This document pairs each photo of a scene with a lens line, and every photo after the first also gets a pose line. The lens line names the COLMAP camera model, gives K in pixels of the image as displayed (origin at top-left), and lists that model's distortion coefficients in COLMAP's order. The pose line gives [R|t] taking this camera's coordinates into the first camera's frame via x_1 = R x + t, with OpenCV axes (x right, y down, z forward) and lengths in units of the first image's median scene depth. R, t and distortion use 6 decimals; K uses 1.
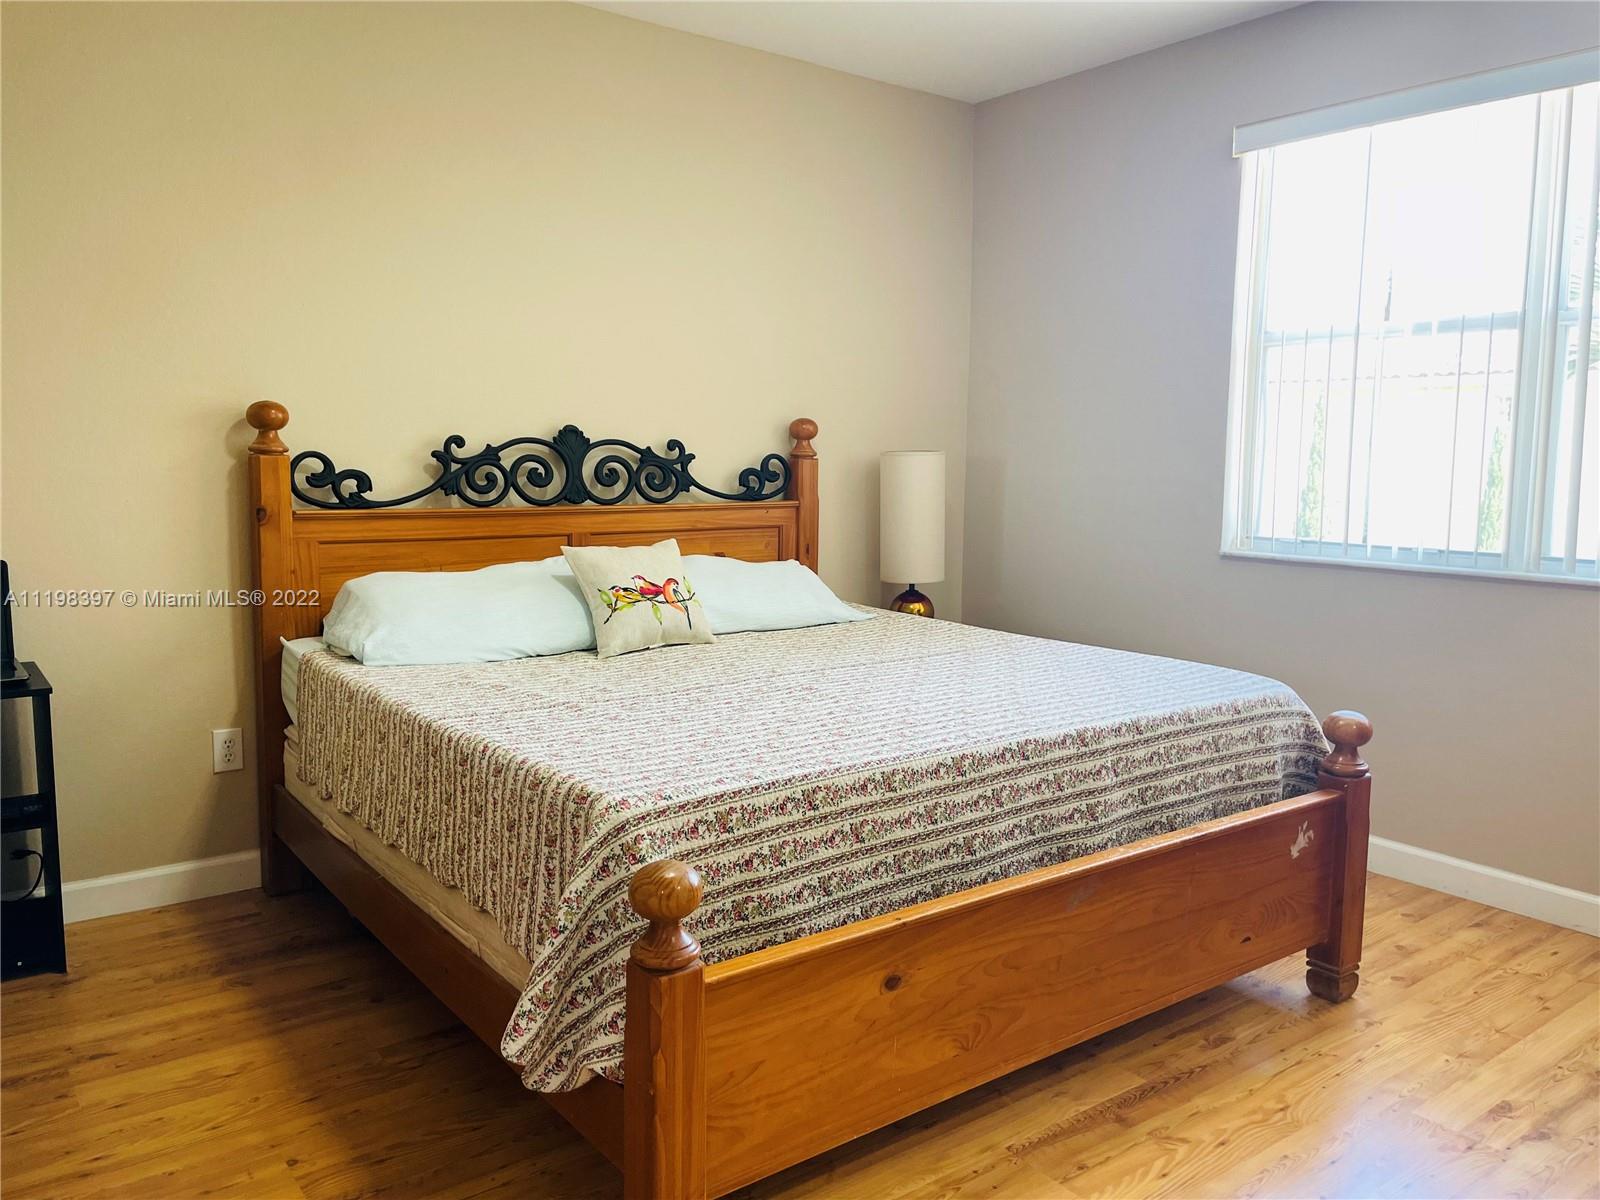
lens RADIAL K [[1207.9, 0, 804.9], [0, 1207.9, 584.3], [0, 0, 1]] dist [0.082059, -0.098030]
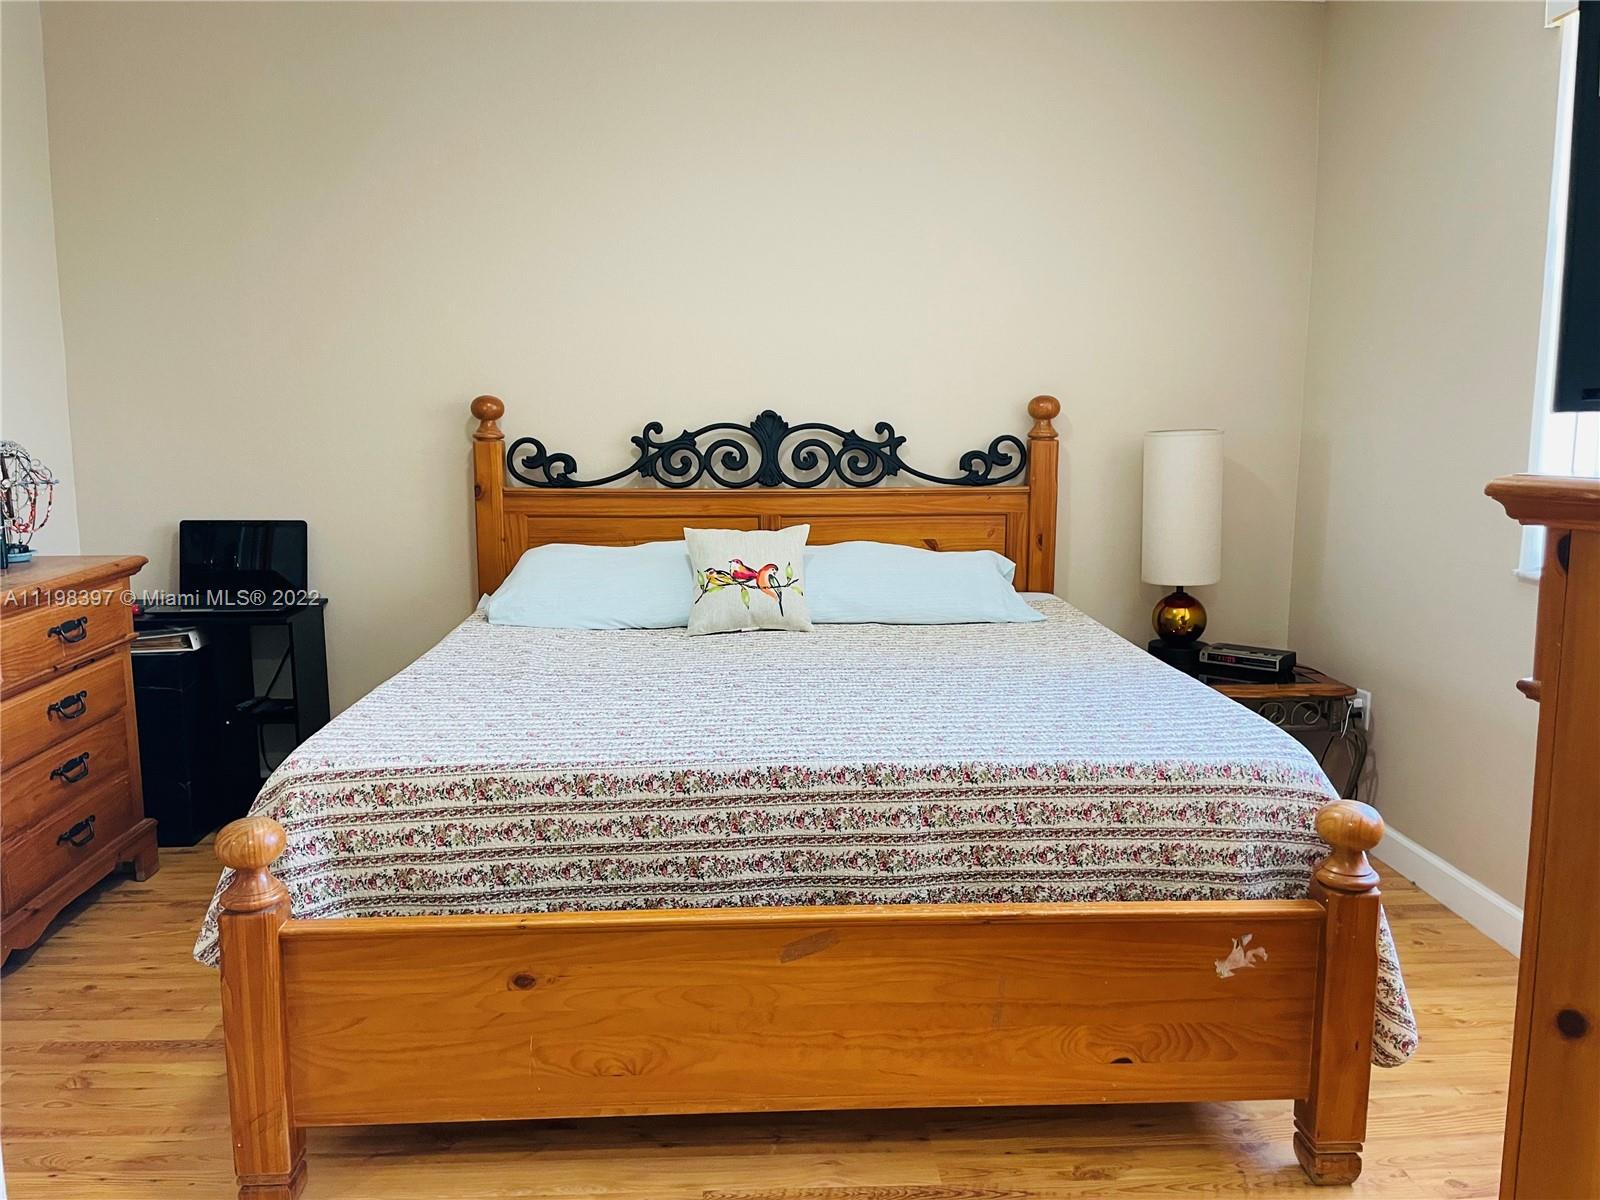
lens RADIAL K [[1207.9, 0, 799.1], [0, 1207.9, 595.8], [0, 0, 1]] dist [0.082059, -0.098030]
pose [[0.828884, 0.073359, -0.554590, 0.524456], [-0.053283, 0.997210, 0.052270, -0.036164], [0.556877, -0.013775, 0.830480, 0.195245]]
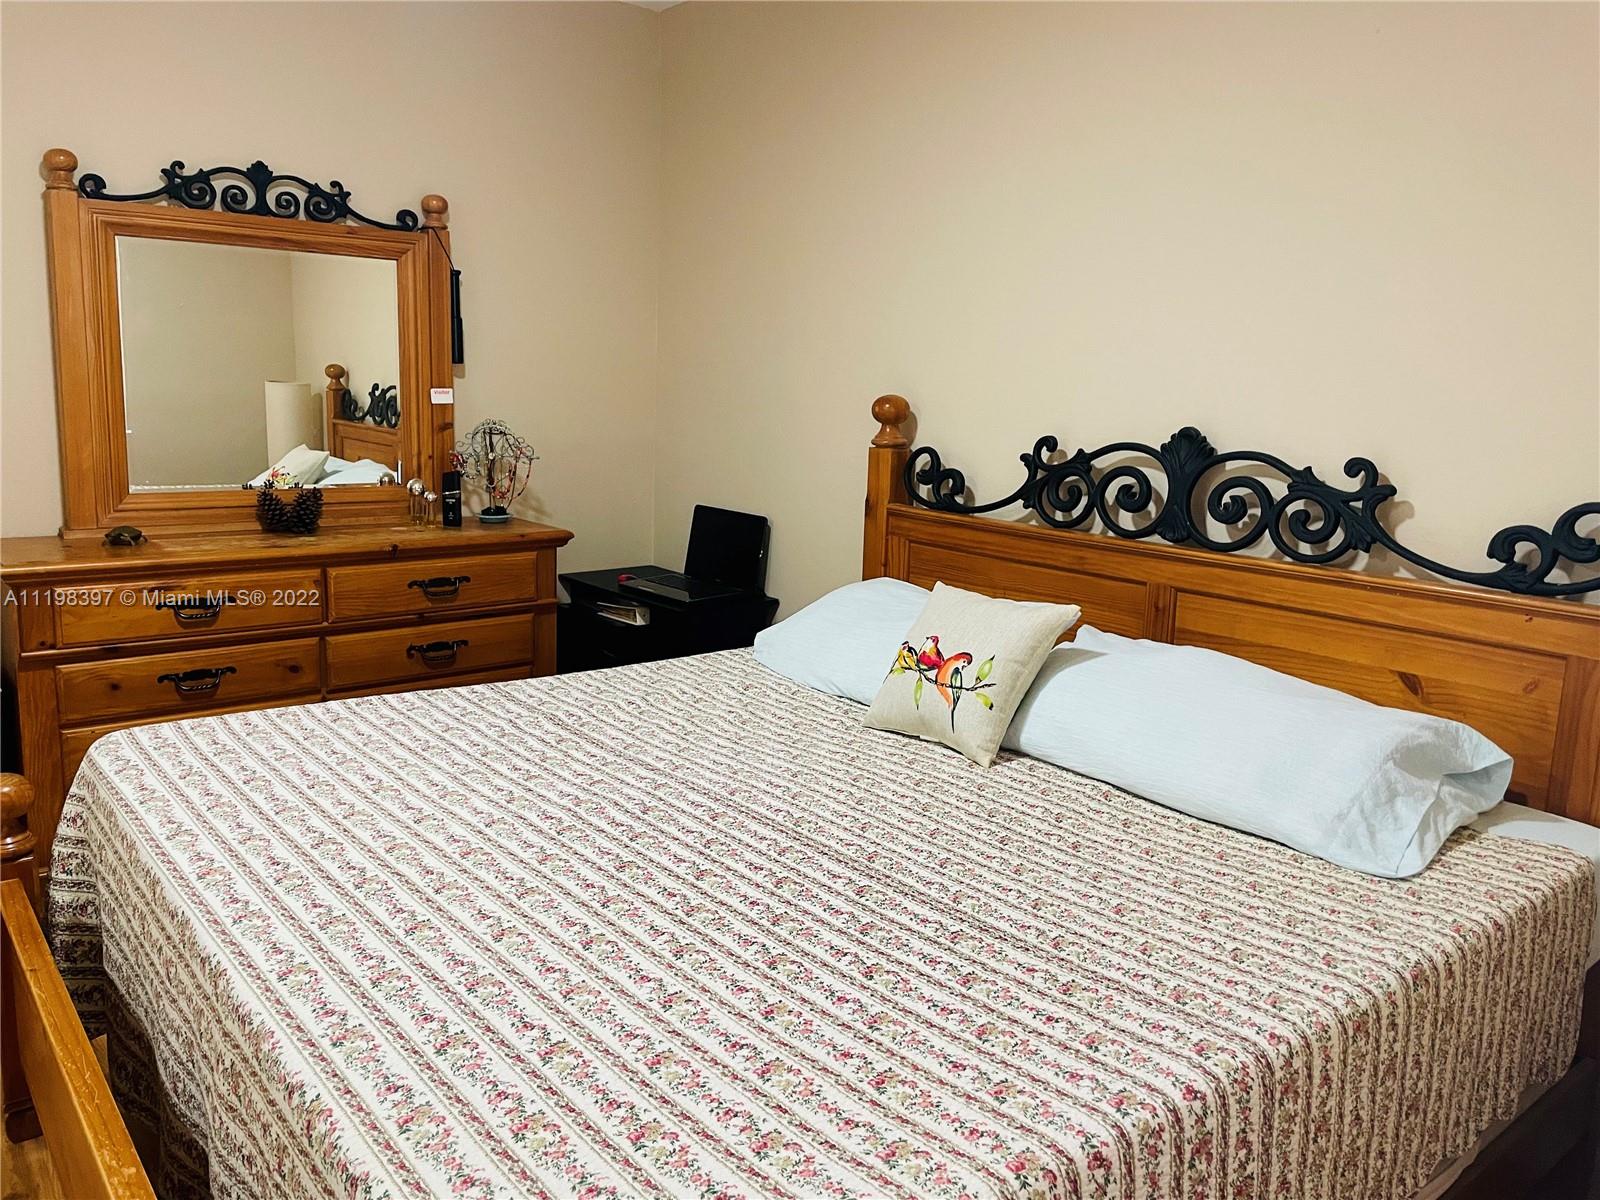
lens RADIAL K [[1207.9, 0, 797.2], [0, 1207.9, 594.0], [0, 0, 1]] dist [0.082059, -0.098030]
pose [[0.033845, 0.164232, -0.985841, 0.618053], [-0.148109, 0.976339, 0.157565, -0.145949], [0.988392, 0.140679, 0.057369, 0.961552]]
